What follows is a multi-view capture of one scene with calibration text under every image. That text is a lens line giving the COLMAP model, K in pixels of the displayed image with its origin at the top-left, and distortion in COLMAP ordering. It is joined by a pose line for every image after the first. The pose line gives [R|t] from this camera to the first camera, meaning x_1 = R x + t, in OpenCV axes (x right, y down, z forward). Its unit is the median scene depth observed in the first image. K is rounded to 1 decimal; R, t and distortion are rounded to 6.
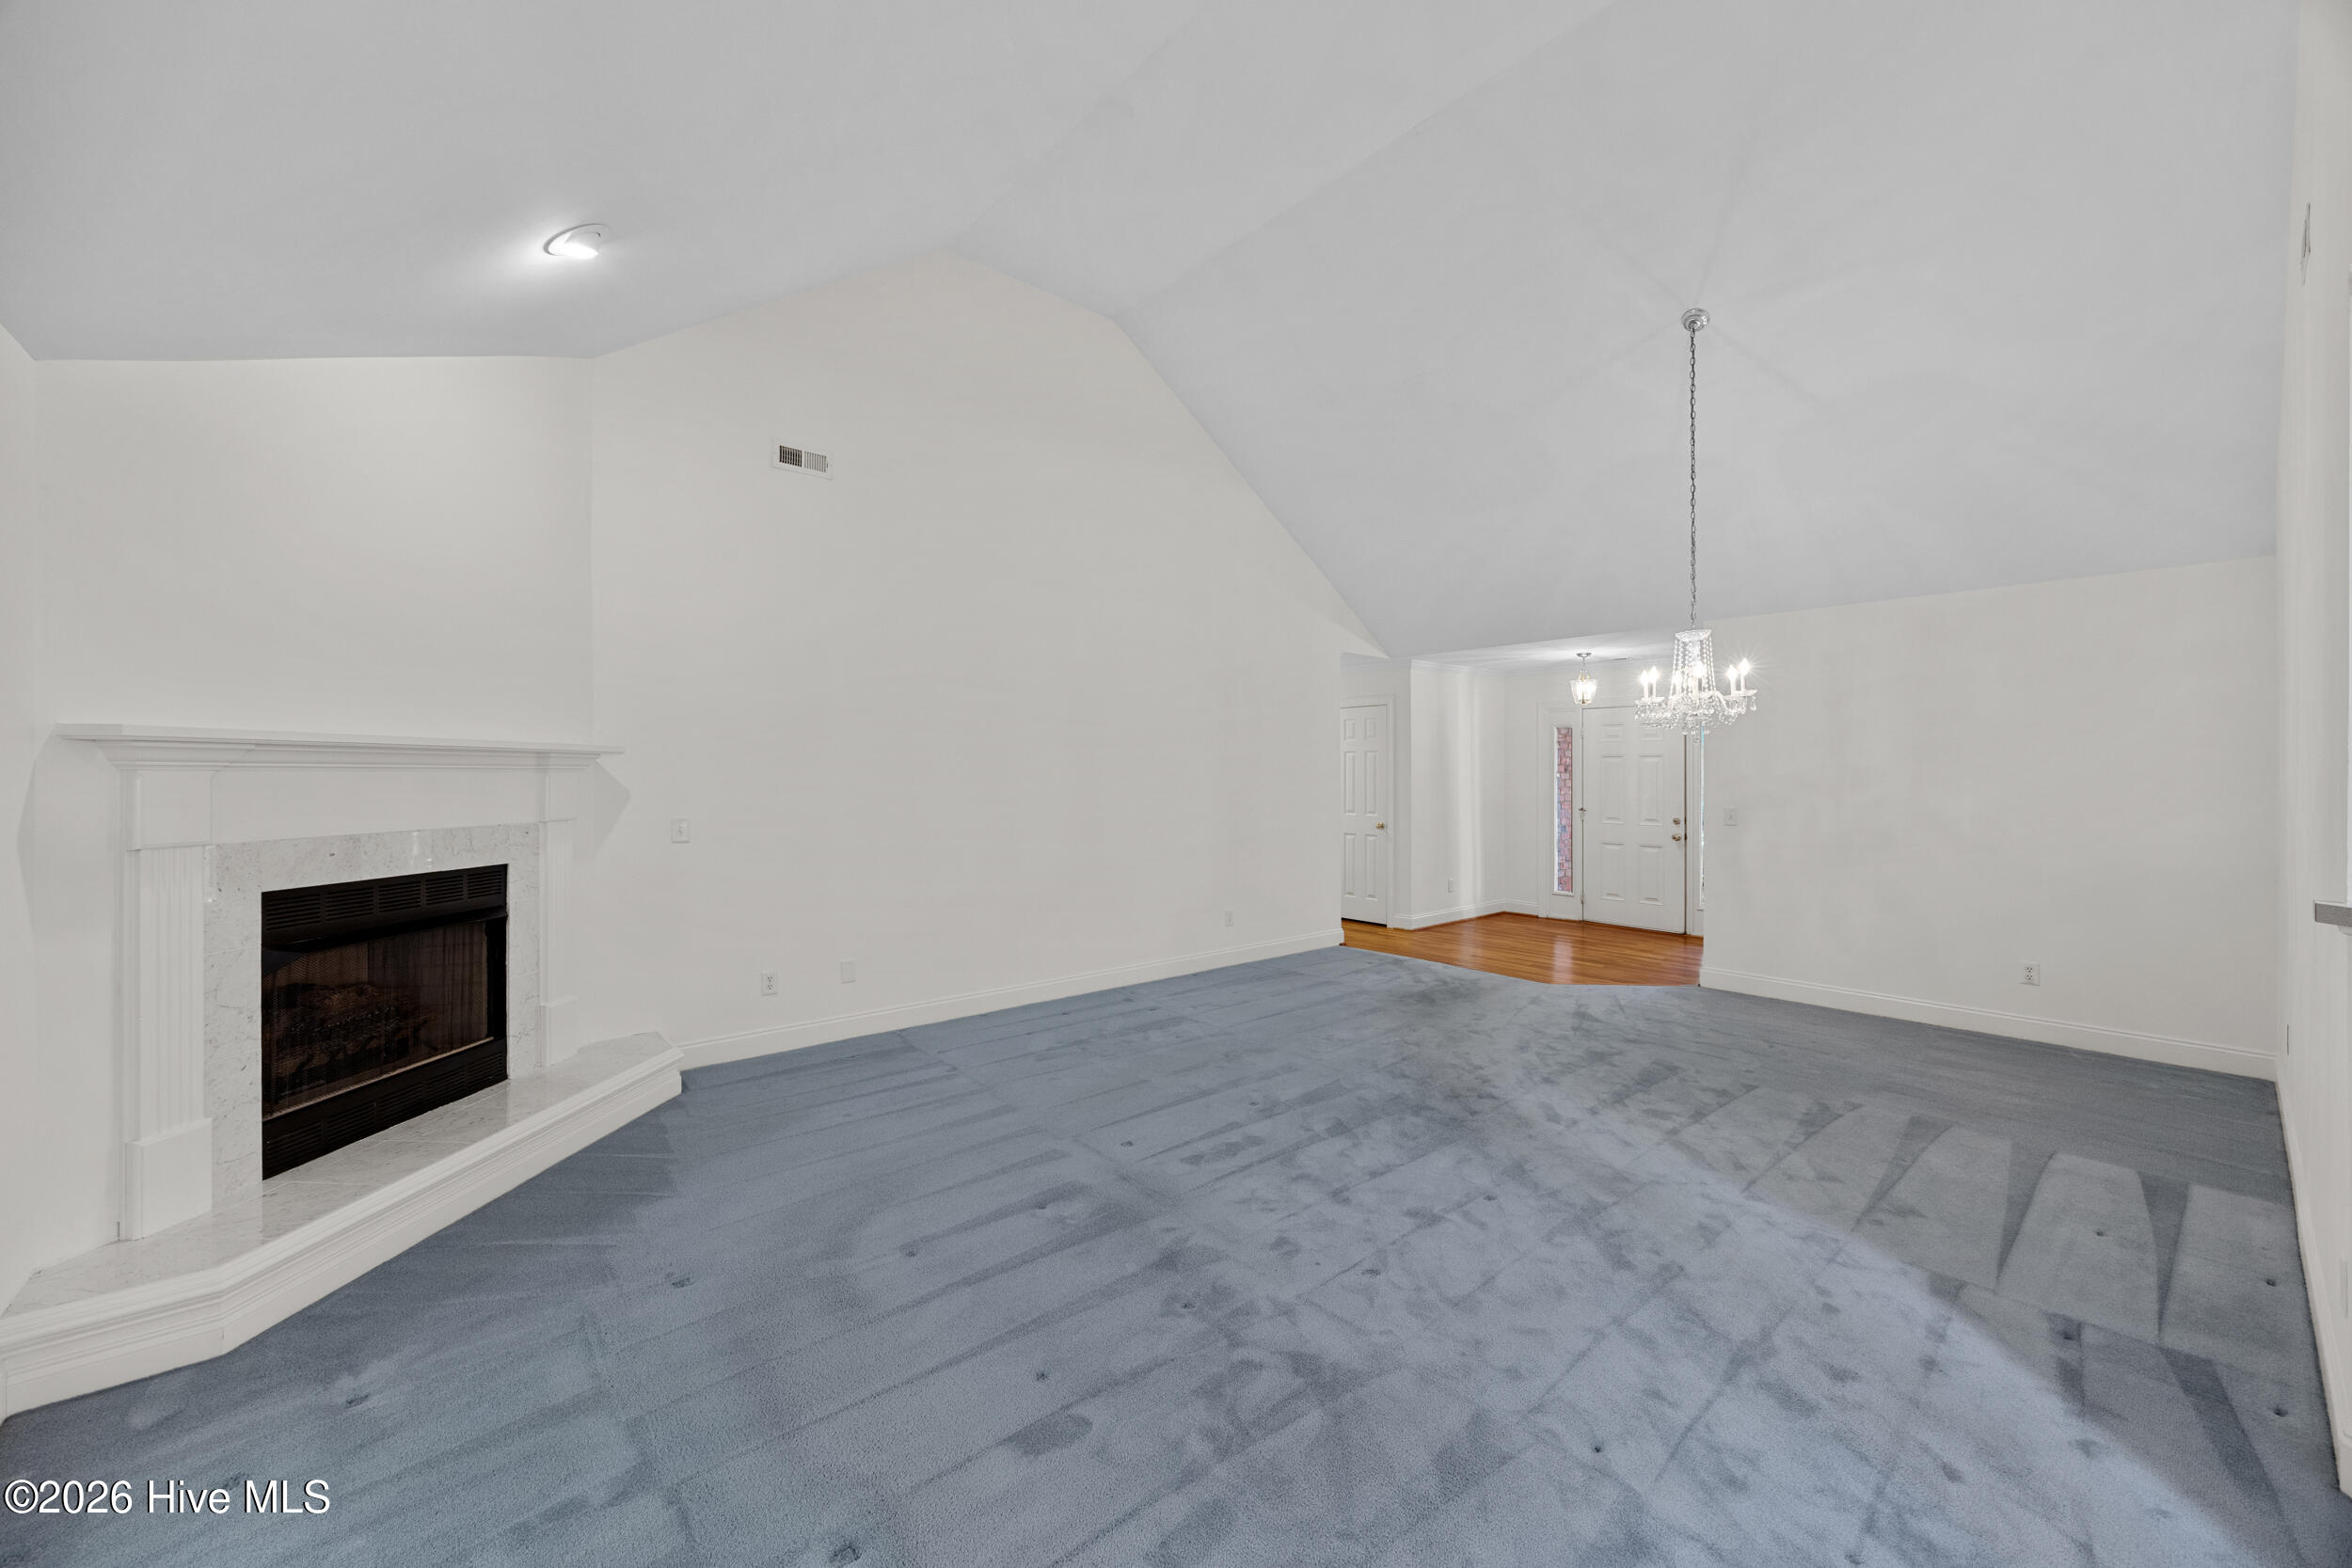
lens RADIAL K [[908.2, 0, 1187.8], [0, 908.2, 771.7], [0, 0, 1]] dist [-0.000363, 0.000099]
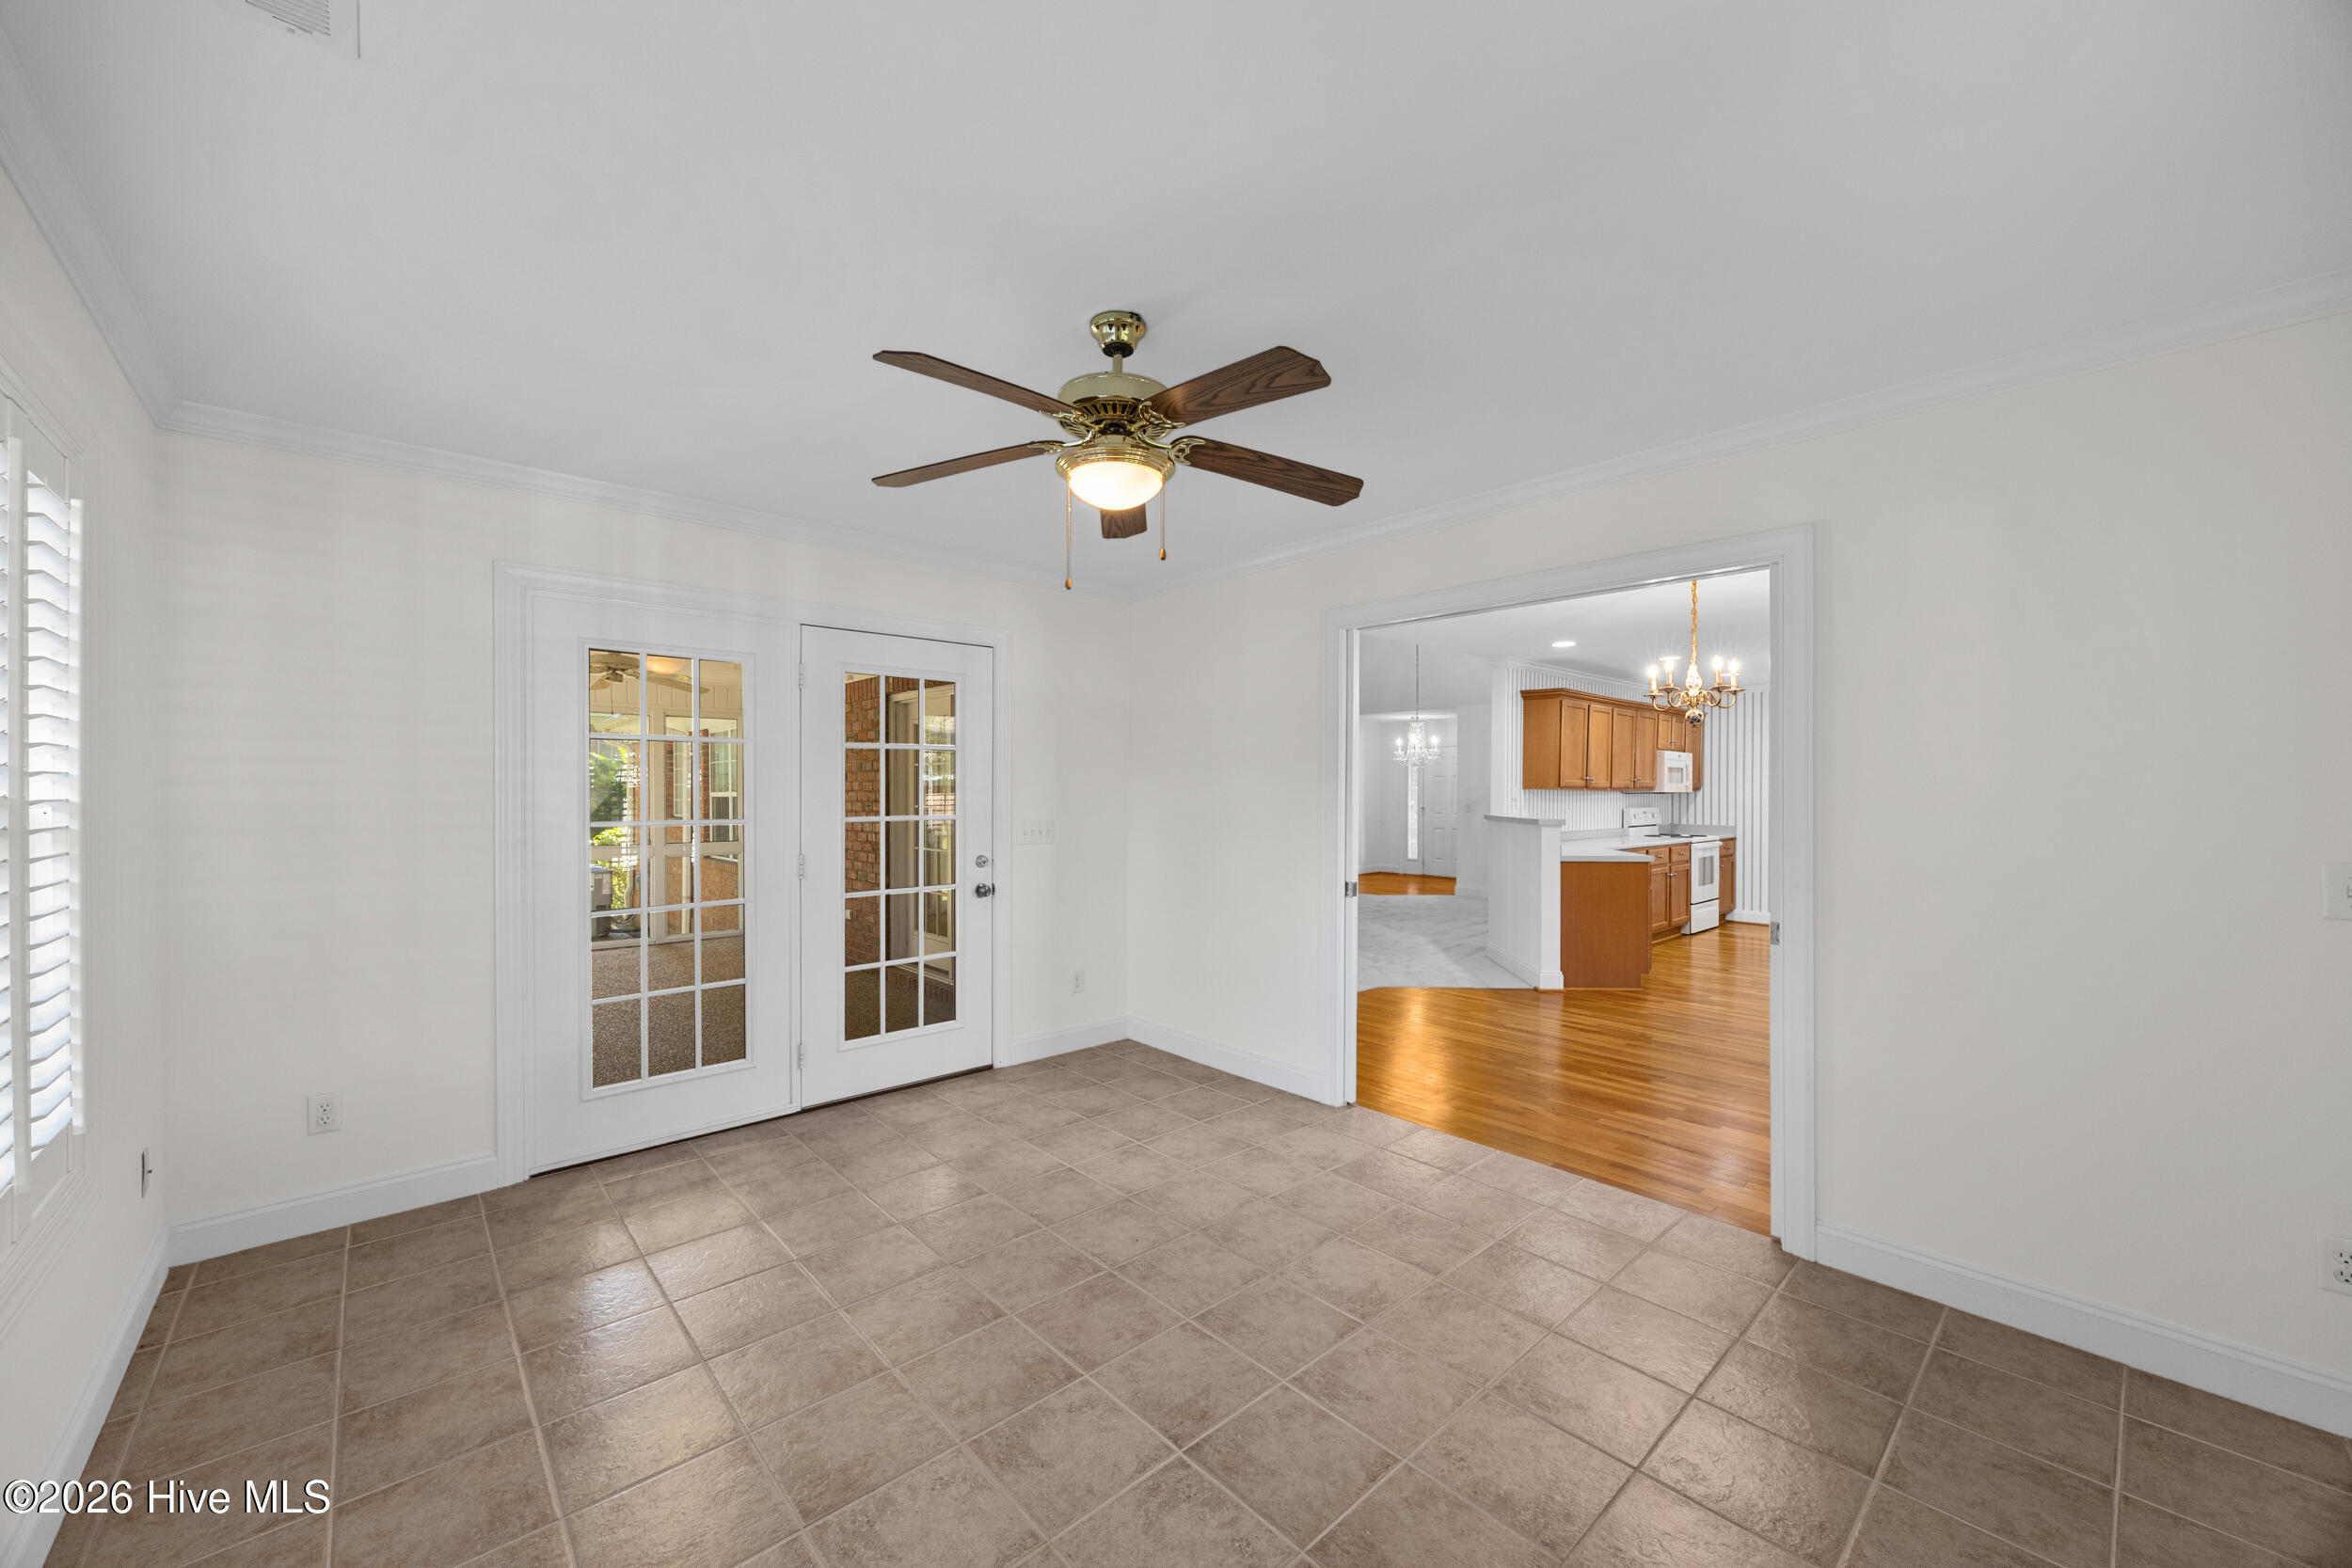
lens RADIAL K [[897.4, 0, 1172.7], [0, 897.4, 788.8], [0, 0, 1]] dist [-0.001211, 0.000001]
pose [[0.999705, -0.001421, 0.024261, -0.130883], [0.001459, 0.999998, -0.001549, 0.020679], [-0.024258, 0.001584, 0.999704, -1.580798]]
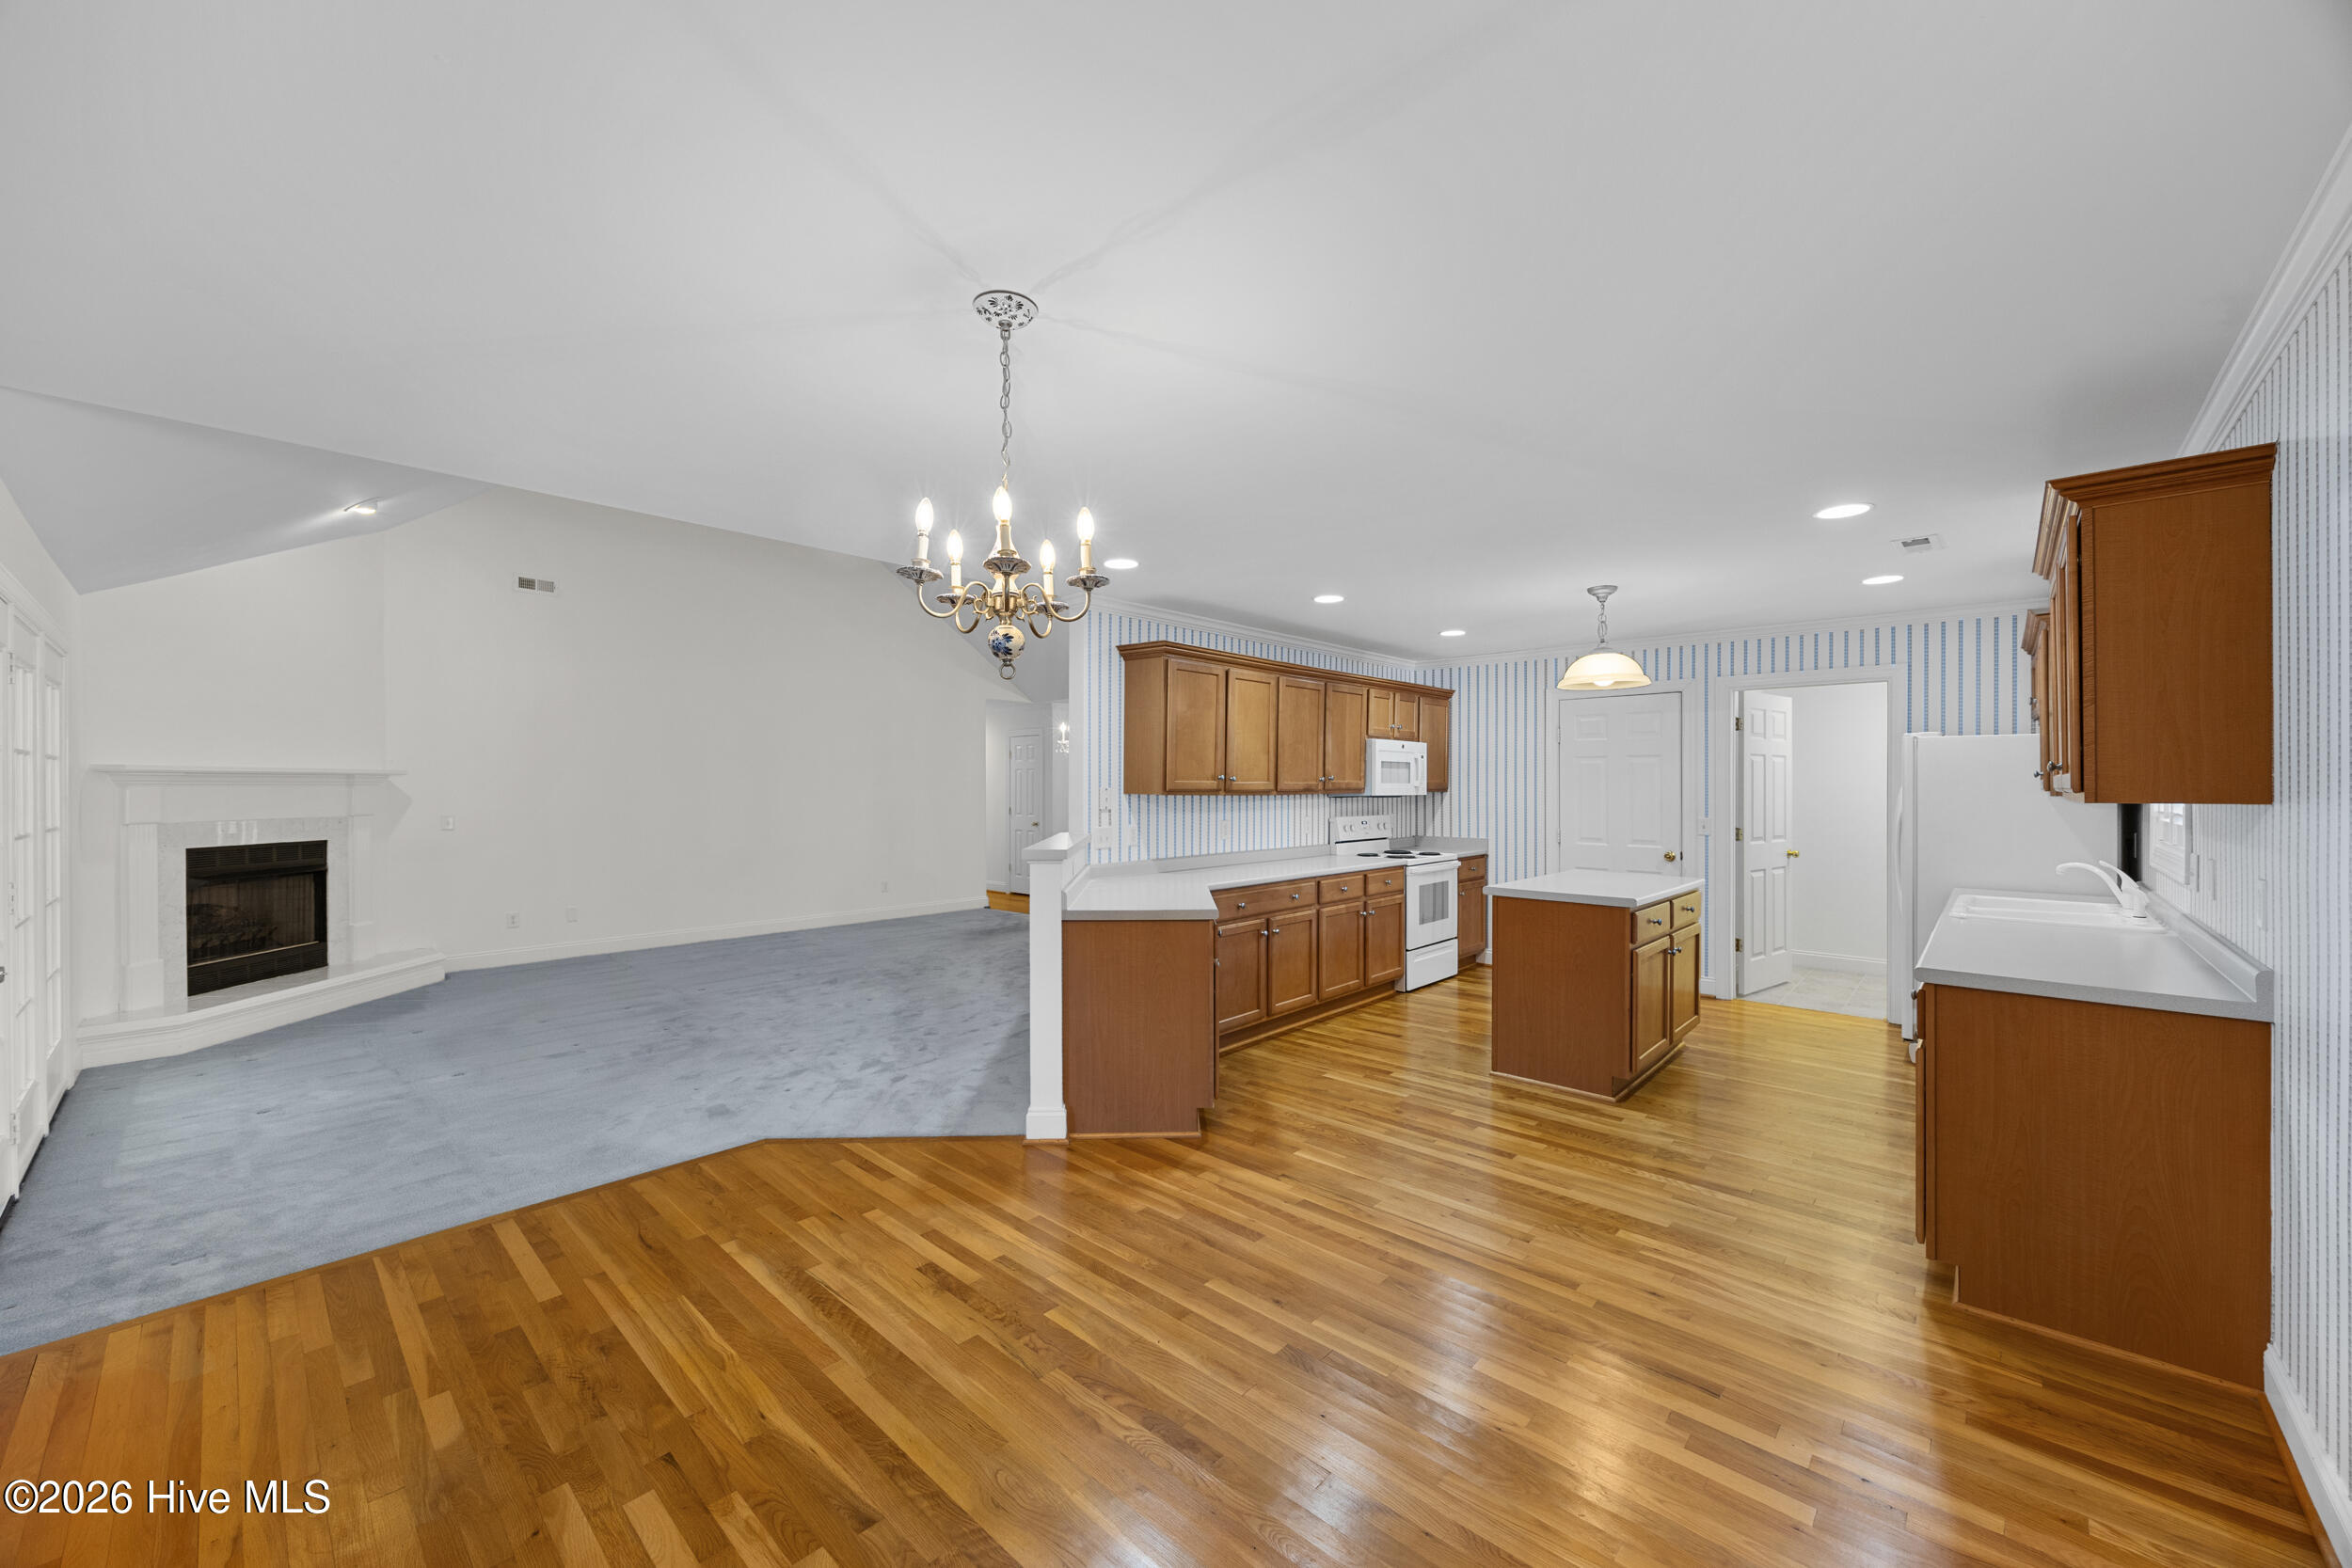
lens RADIAL K [[892.2, 0, 1171.2], [0, 892.2, 784.6], [0, 0, 1]] dist [-0.002098, 0.000341]
pose [[0.994300, -0.004301, 0.106535, 0.685579], [0.004385, 0.999990, -0.000554, 0.004833], [-0.106531, 0.001018, 0.994309, -0.879794]]
